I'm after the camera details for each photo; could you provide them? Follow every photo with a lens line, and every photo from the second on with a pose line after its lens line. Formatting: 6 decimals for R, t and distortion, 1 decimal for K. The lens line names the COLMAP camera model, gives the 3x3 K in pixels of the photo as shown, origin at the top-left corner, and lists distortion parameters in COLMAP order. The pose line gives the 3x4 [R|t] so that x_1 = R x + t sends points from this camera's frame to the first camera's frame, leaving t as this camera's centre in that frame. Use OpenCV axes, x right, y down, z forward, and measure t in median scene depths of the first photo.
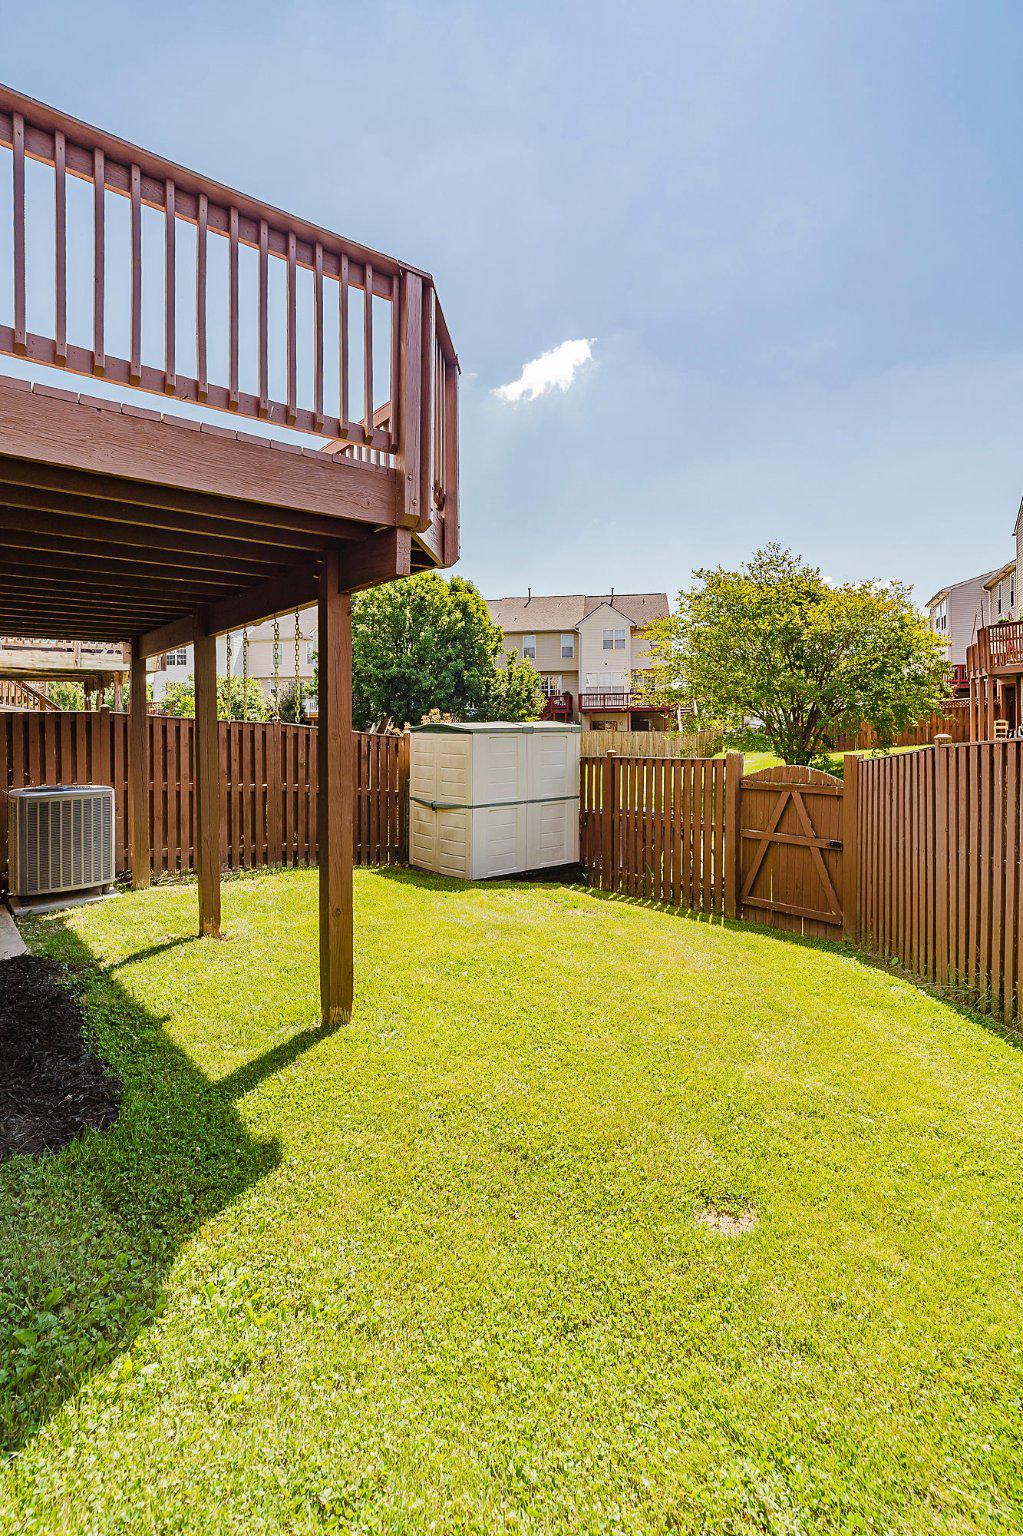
lens RADIAL K [[728.3, 0, 511.5], [0, 728.3, 768.0], [0, 0, 1]] dist [-0.003055, 0.000031]
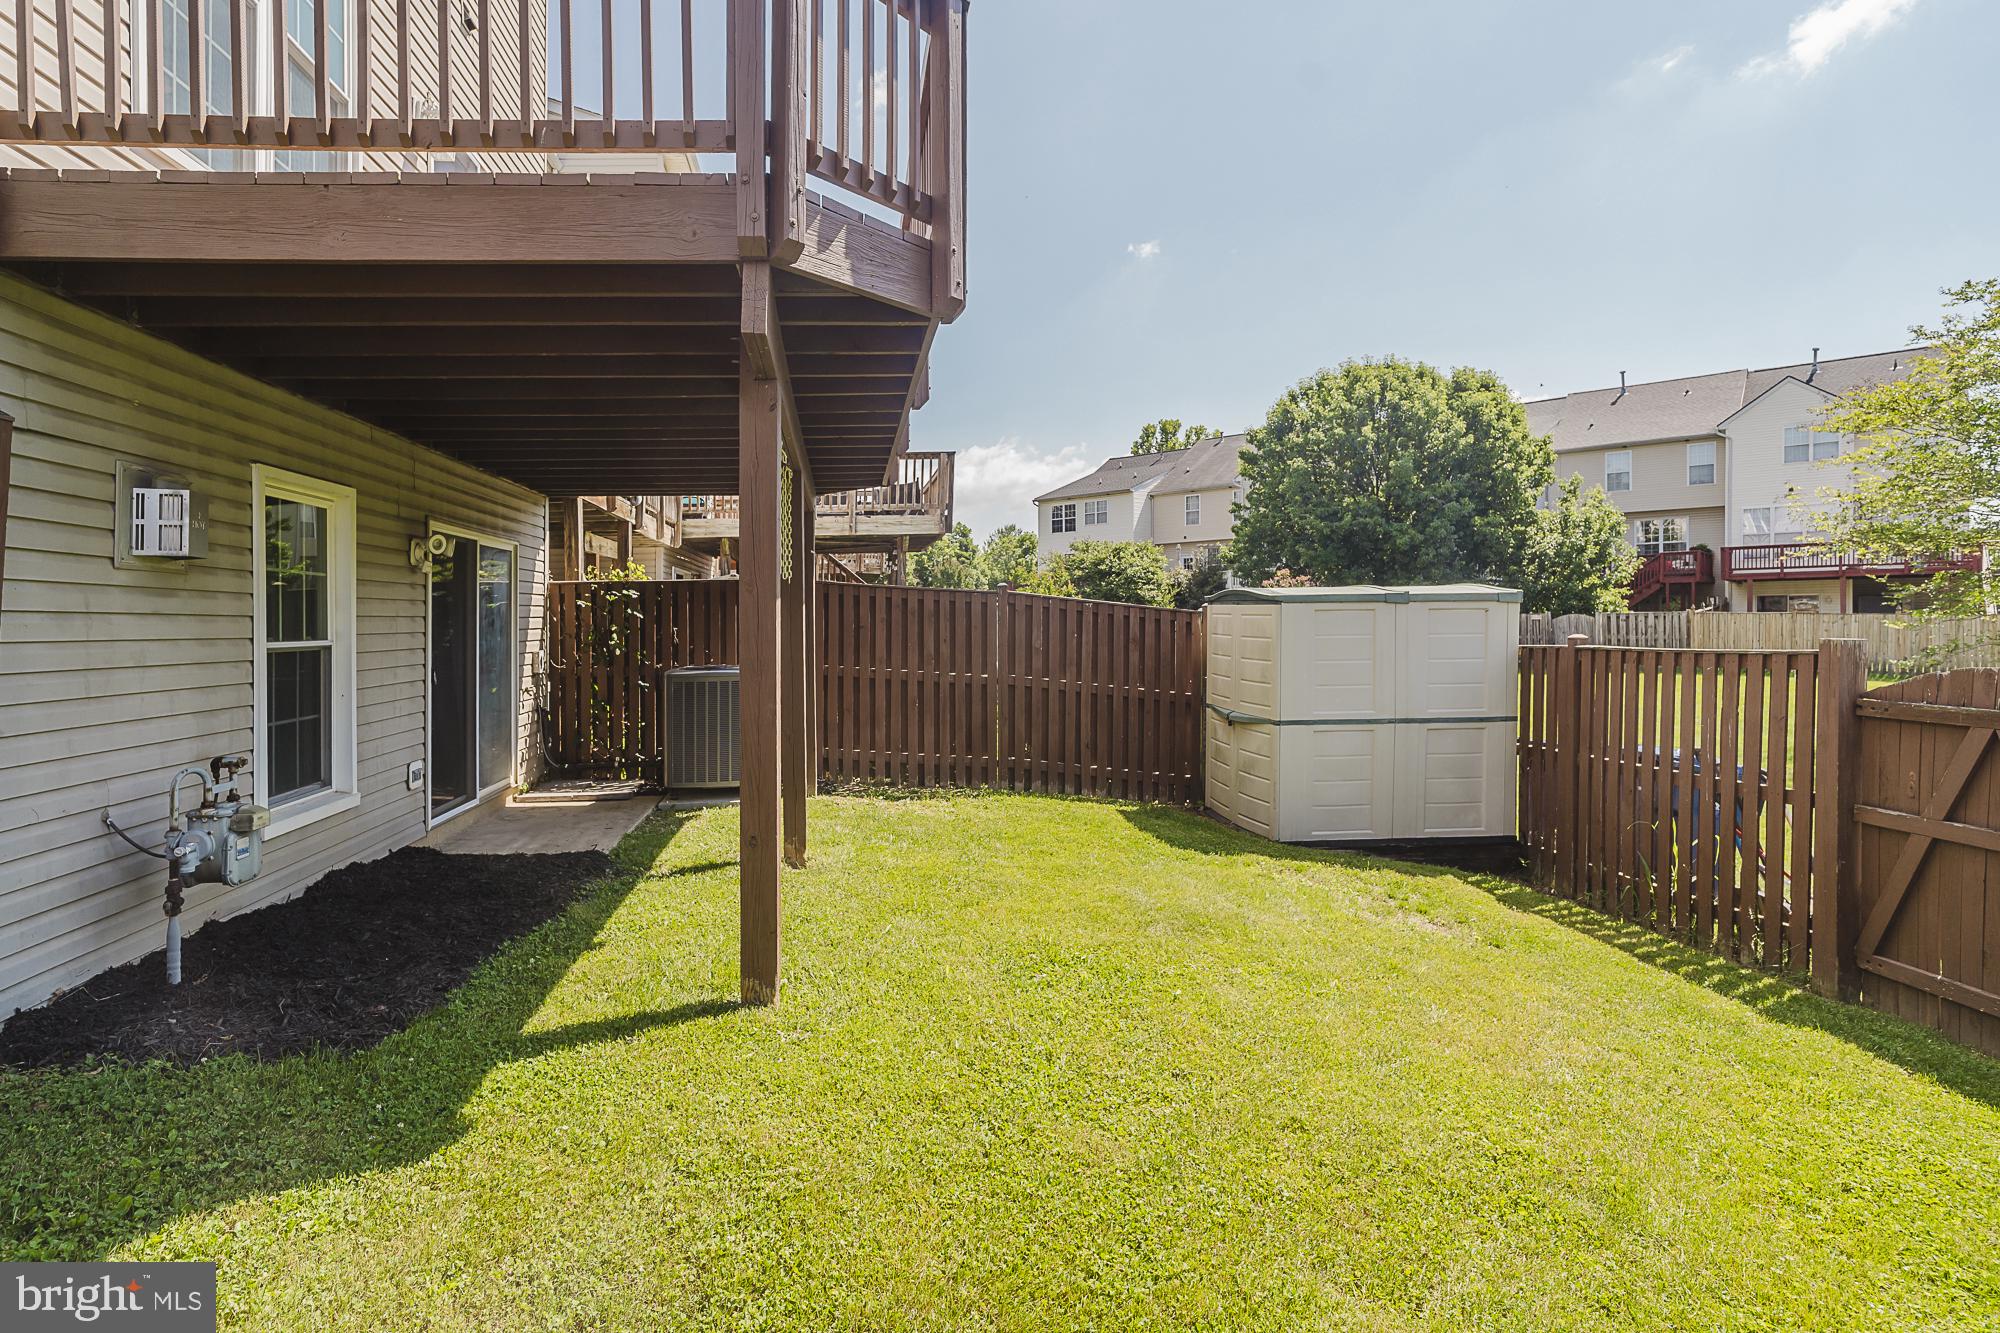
lens RADIAL K [[989.7, 0, 1000.0], [0, 989.7, 666.5], [0, 0, 1]] dist [-0.004853, 0.000013]
pose [[0.809098, 0.024216, -0.587175, 0.229666], [-0.029109, 0.999576, 0.001114, 0.011148], [0.586952, 0.016191, 0.809460, 0.172685]]
